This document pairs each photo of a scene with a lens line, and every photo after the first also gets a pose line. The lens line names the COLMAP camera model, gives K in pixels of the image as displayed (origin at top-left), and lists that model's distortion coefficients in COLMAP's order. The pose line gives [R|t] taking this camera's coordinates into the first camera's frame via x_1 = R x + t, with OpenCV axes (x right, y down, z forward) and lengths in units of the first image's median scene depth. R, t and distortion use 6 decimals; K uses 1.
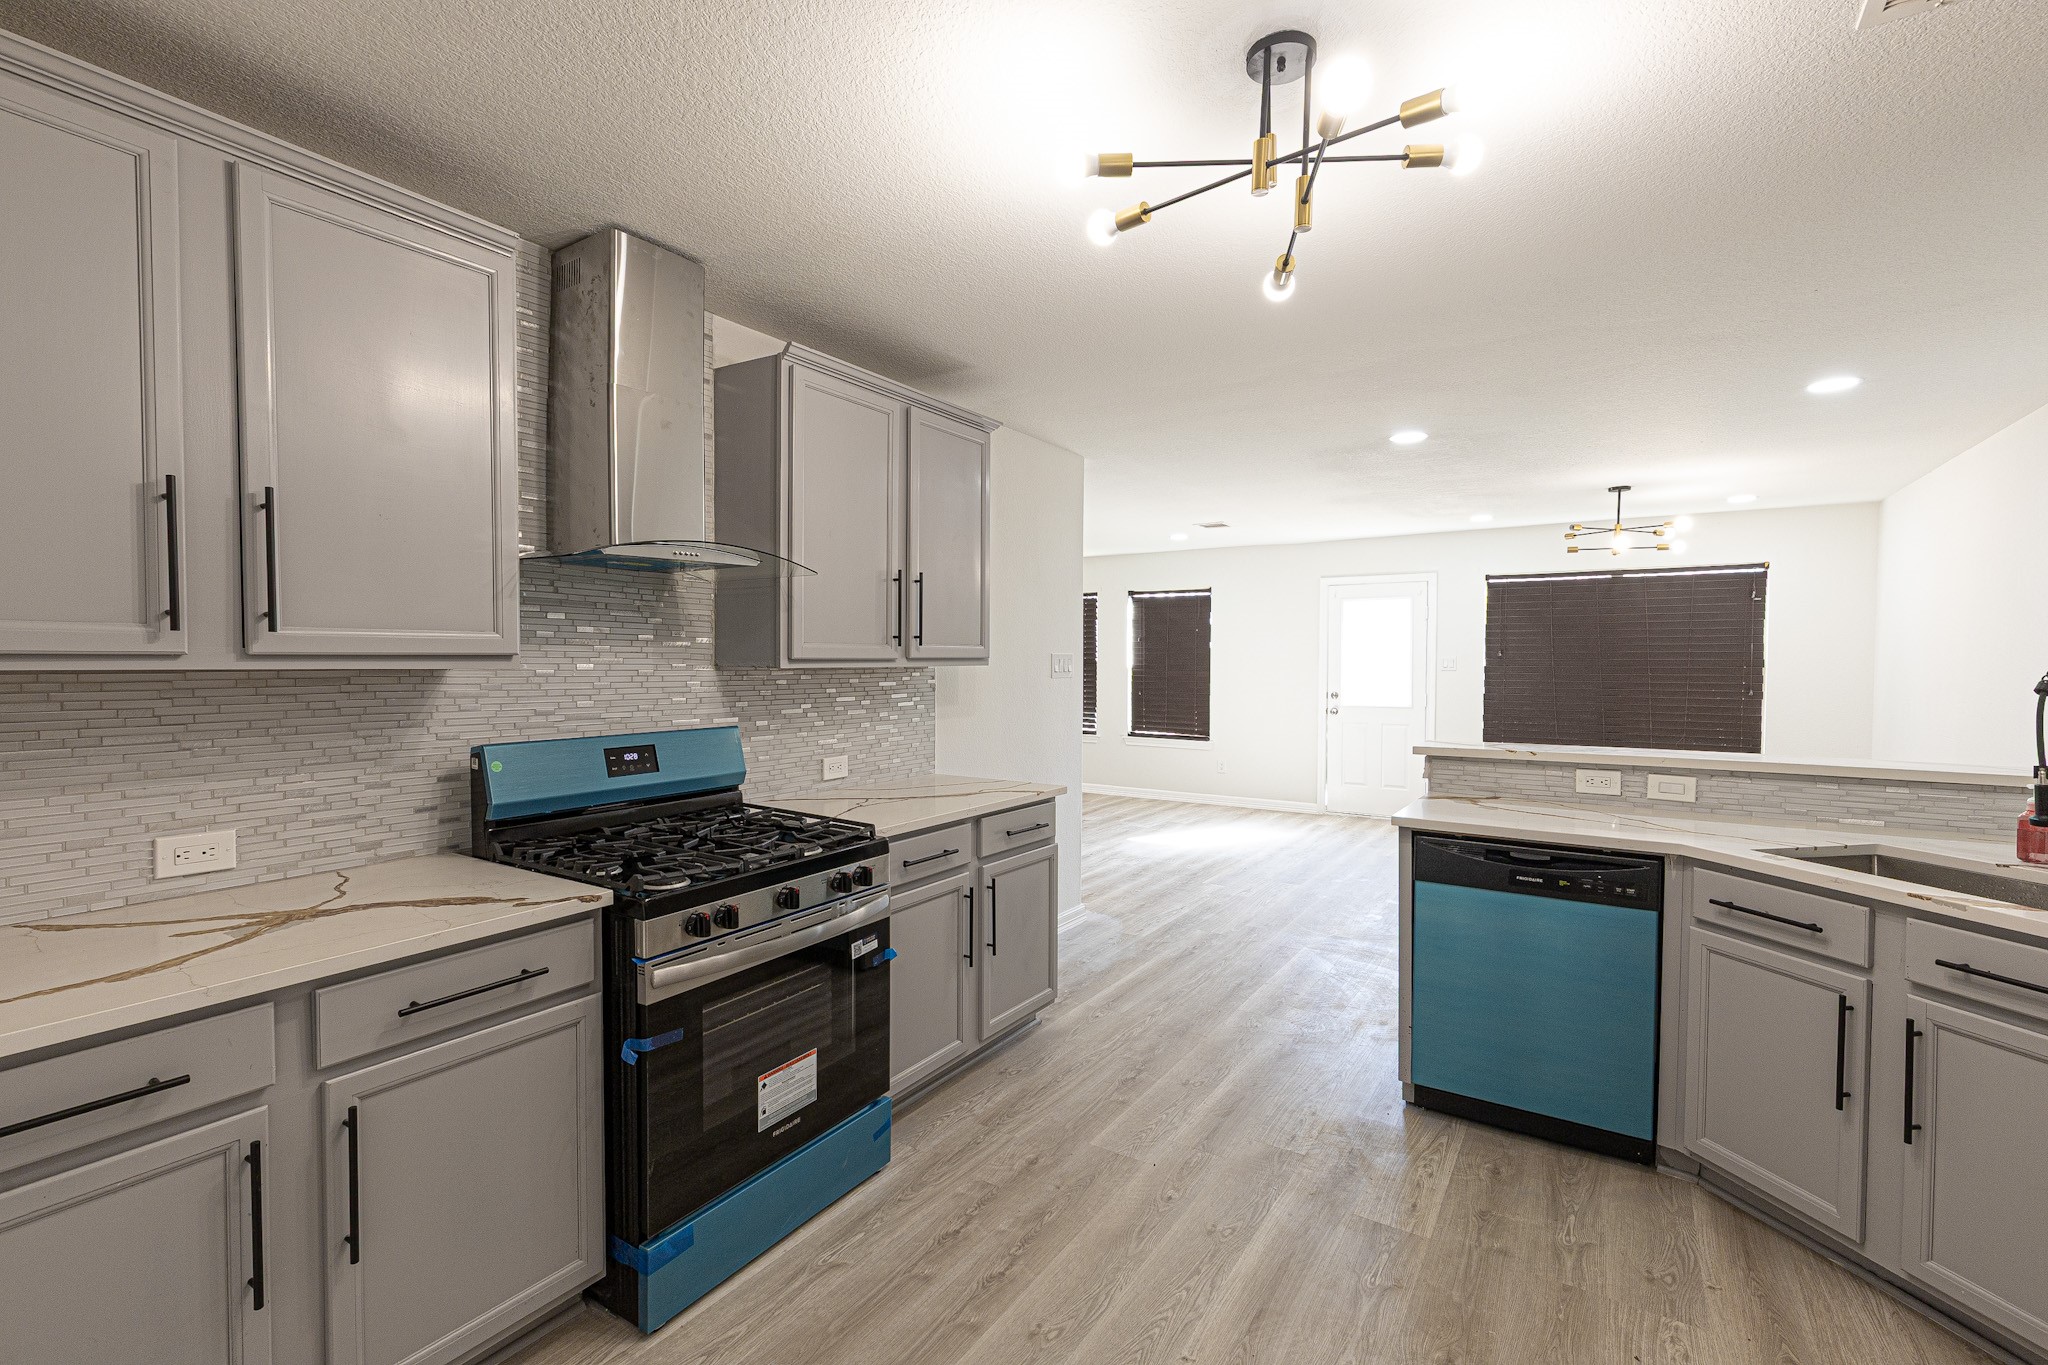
lens RADIAL K [[914.6, 0, 1009.5], [0, 914.6, 685.1], [0, 0, 1]] dist [0.002394, -0.000578]
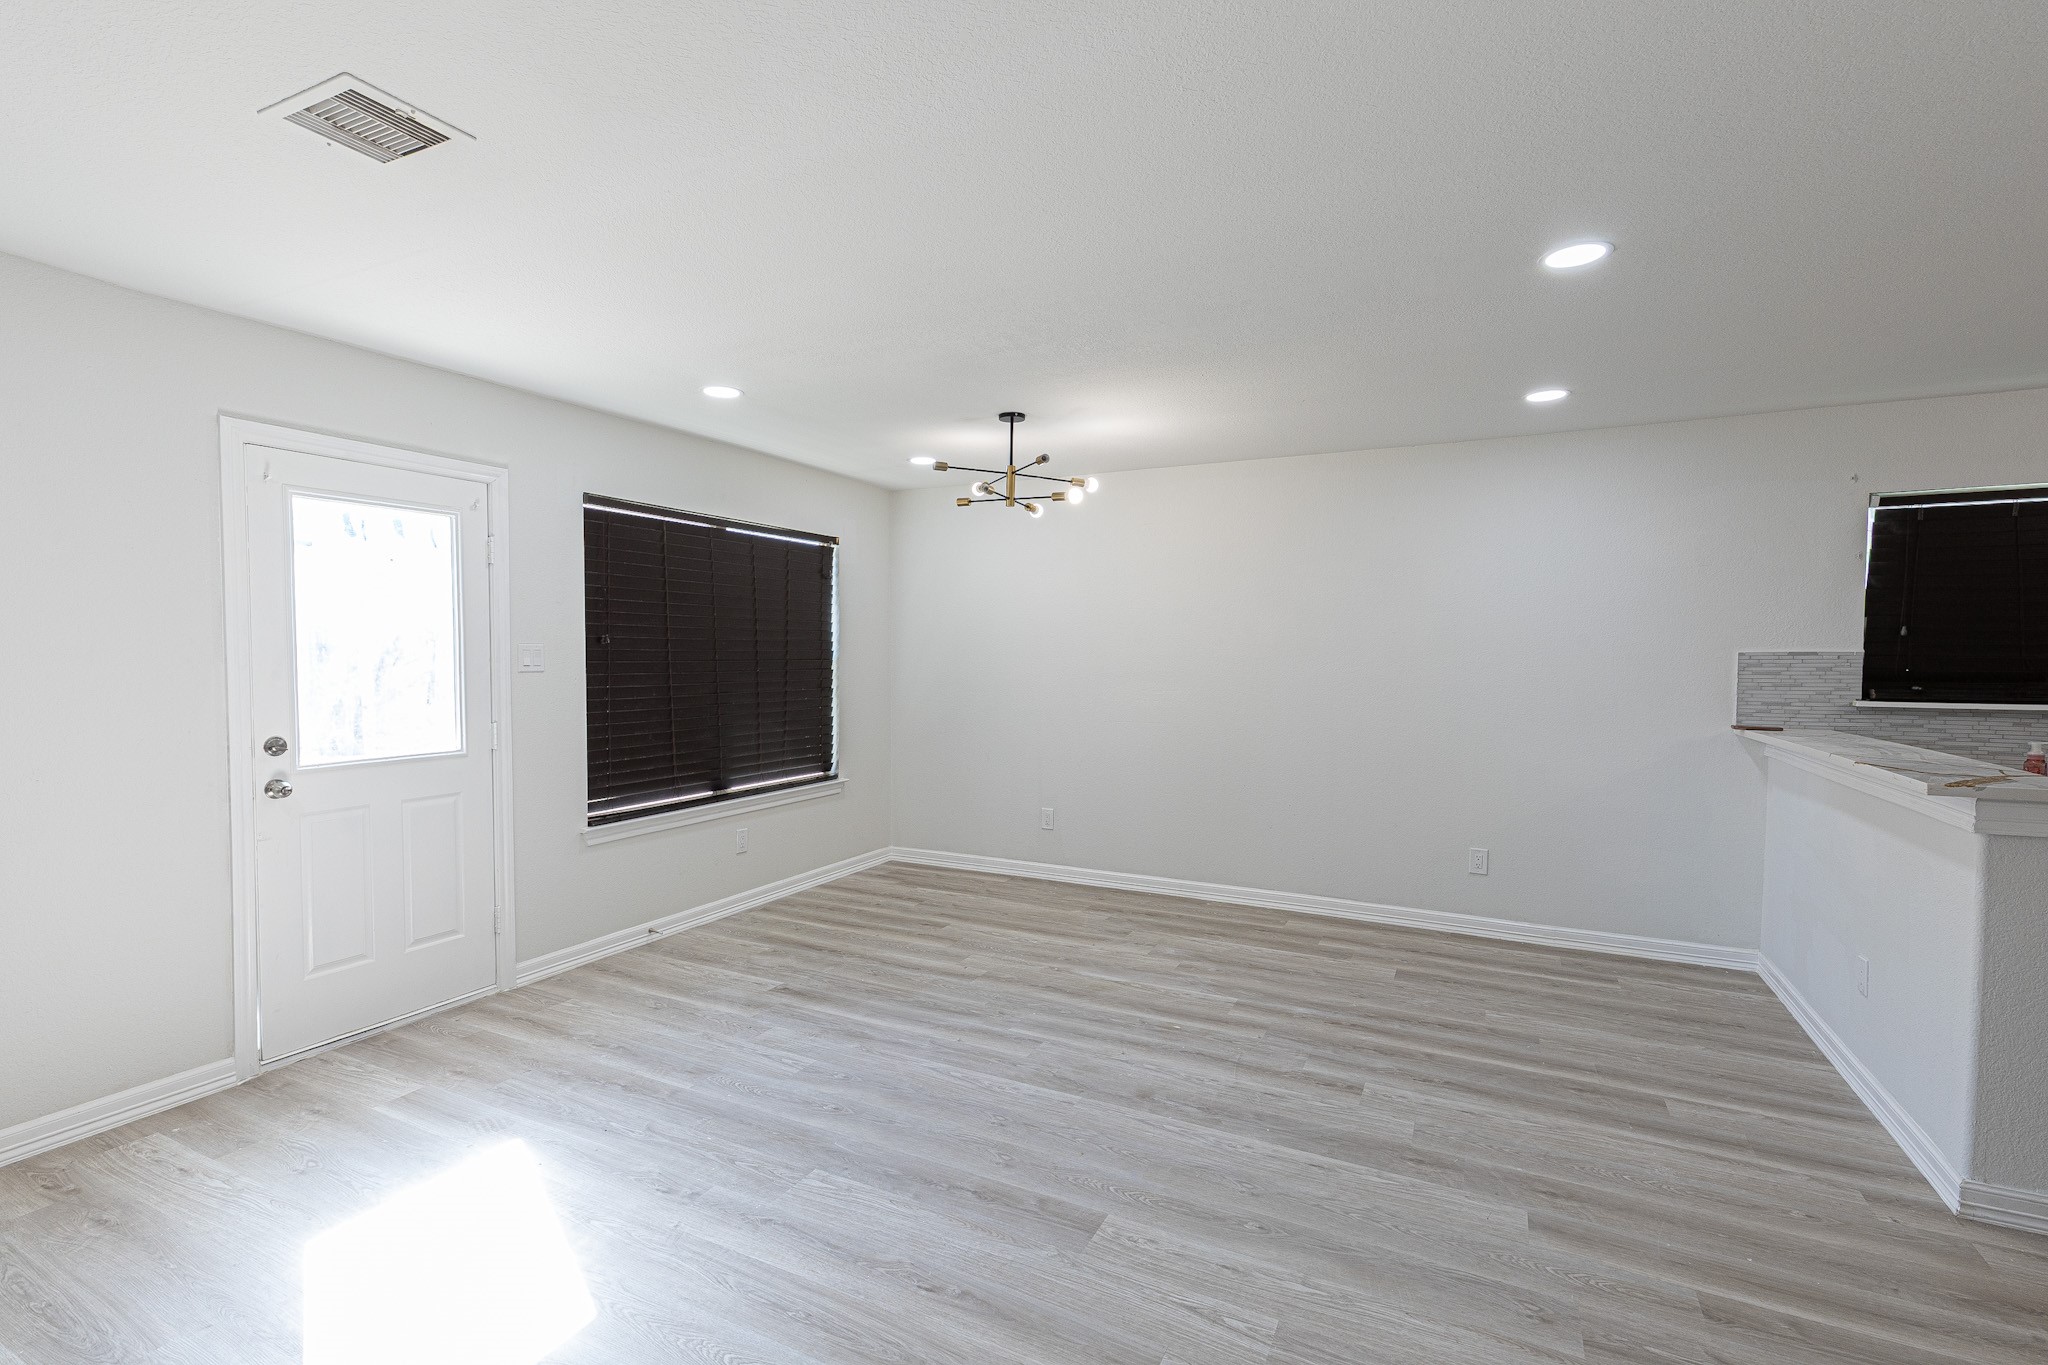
lens RADIAL K [[940.9, 0, 1010.2], [0, 940.9, 684.4], [0, 0, 1]] dist [0.011002, -0.002095]
pose [[-0.109993, -0.036795, 0.993251, -0.171209], [0.022921, 0.998955, 0.039544, -0.066838], [-0.993668, 0.027116, -0.109034, 2.261022]]
